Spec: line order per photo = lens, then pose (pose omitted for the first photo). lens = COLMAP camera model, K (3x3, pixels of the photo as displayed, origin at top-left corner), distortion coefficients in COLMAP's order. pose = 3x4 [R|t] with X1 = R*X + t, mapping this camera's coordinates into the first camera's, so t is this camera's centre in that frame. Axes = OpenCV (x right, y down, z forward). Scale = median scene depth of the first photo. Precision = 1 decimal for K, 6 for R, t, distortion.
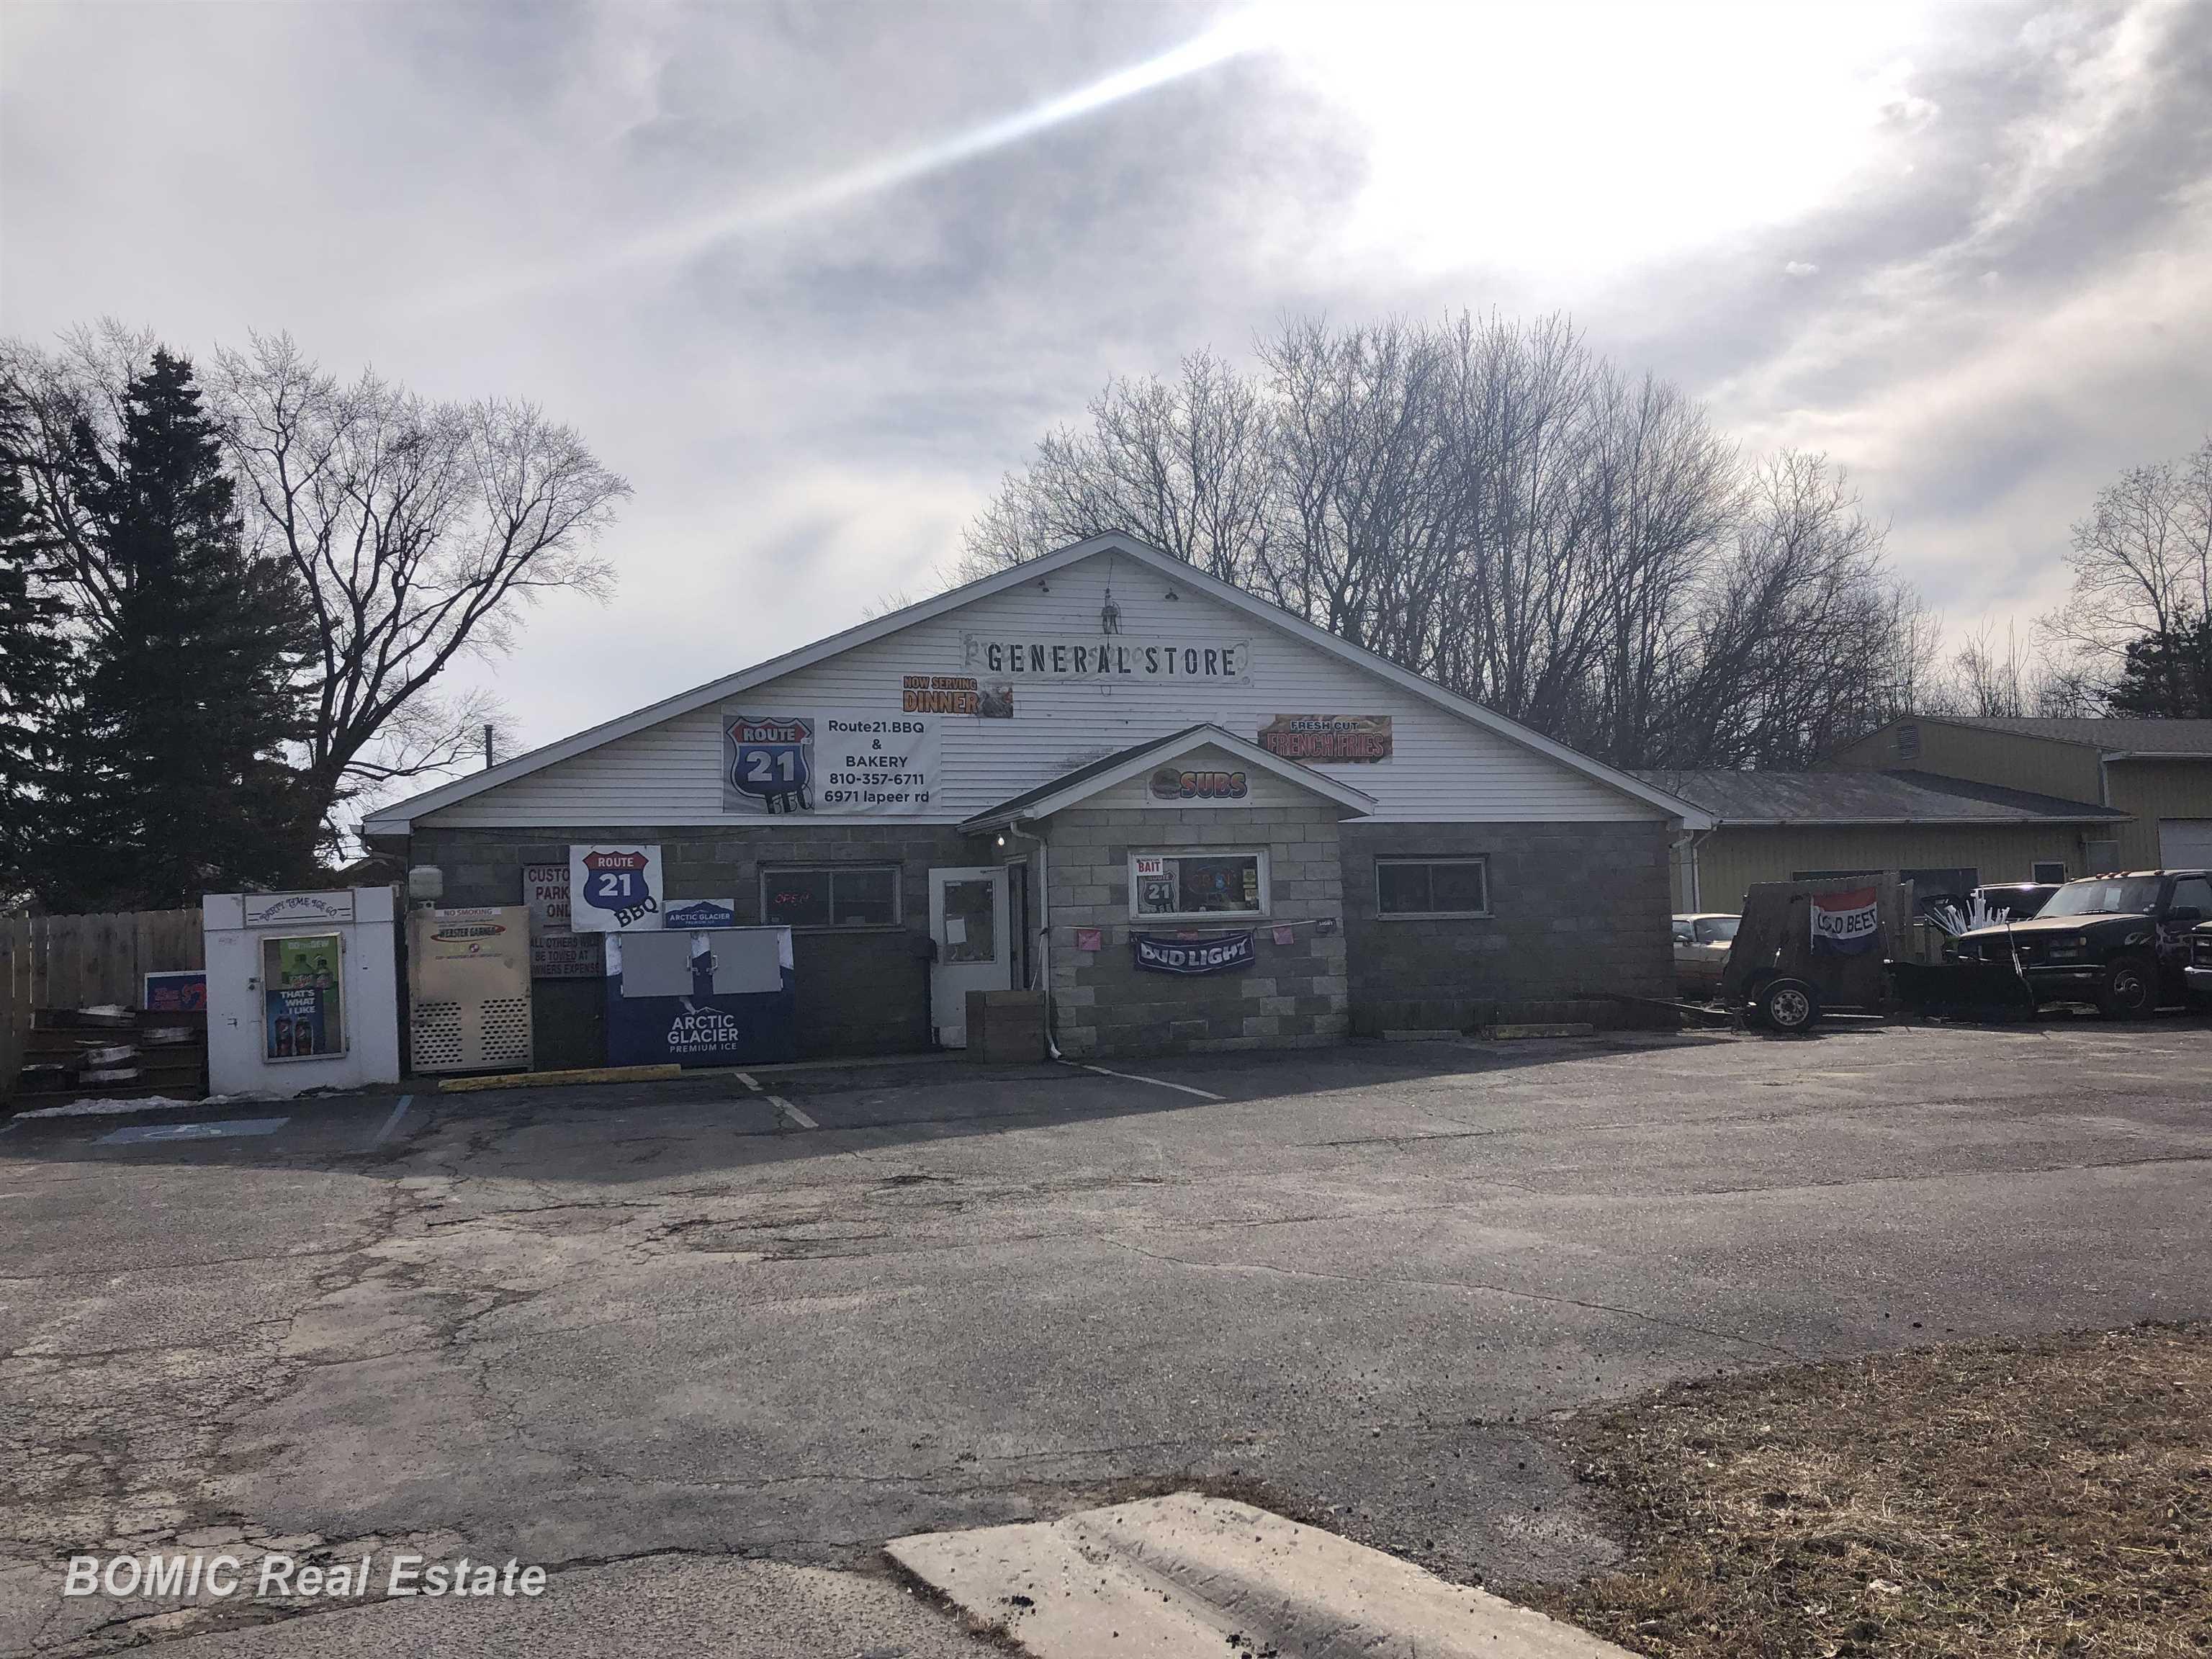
lens RADIAL K [[1792.8, 0, 1124.1], [0, 1792.8, 820.2], [0, 0, 1]] dist [0.038842, -0.028267]
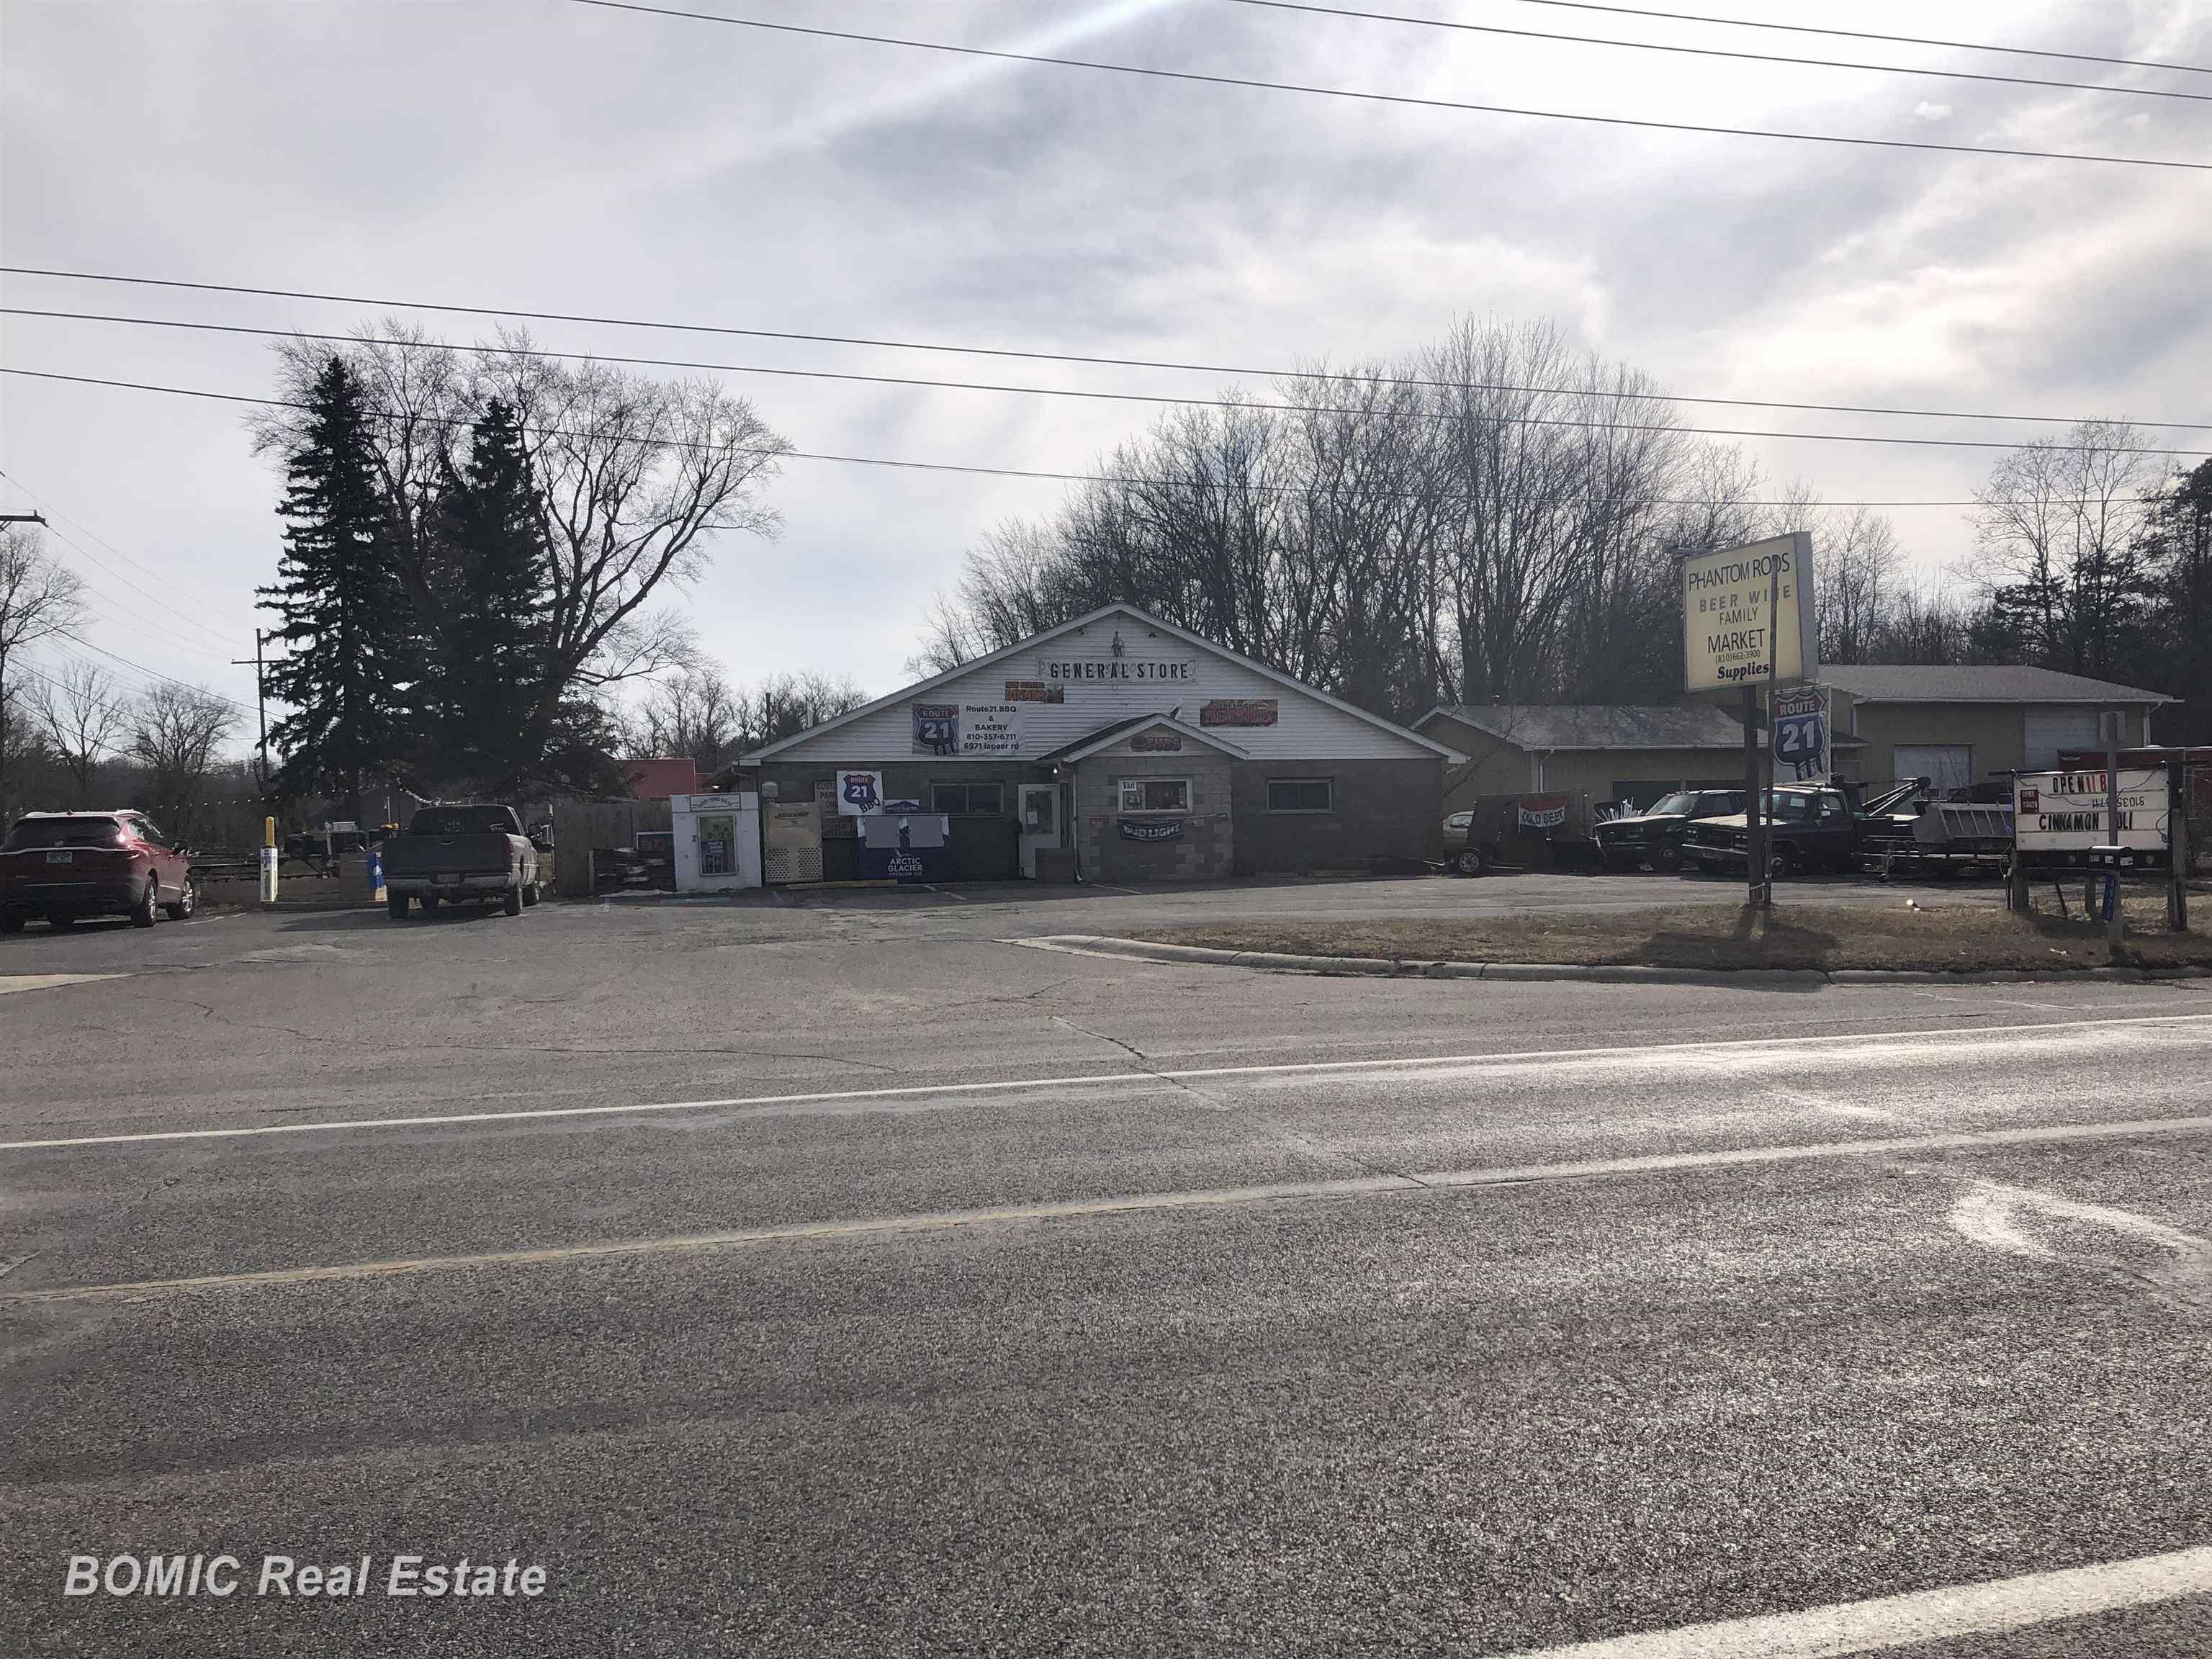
lens RADIAL K [[1792.8, 0, 1104.3], [0, 1792.8, 831.1], [0, 0, 1]] dist [0.038842, -0.028267]
pose [[0.997170, 0.013475, -0.073960, 0.124350], [-0.008026, 0.997264, 0.073484, -0.064456], [0.074748, -0.072683, 0.994550, -0.894846]]
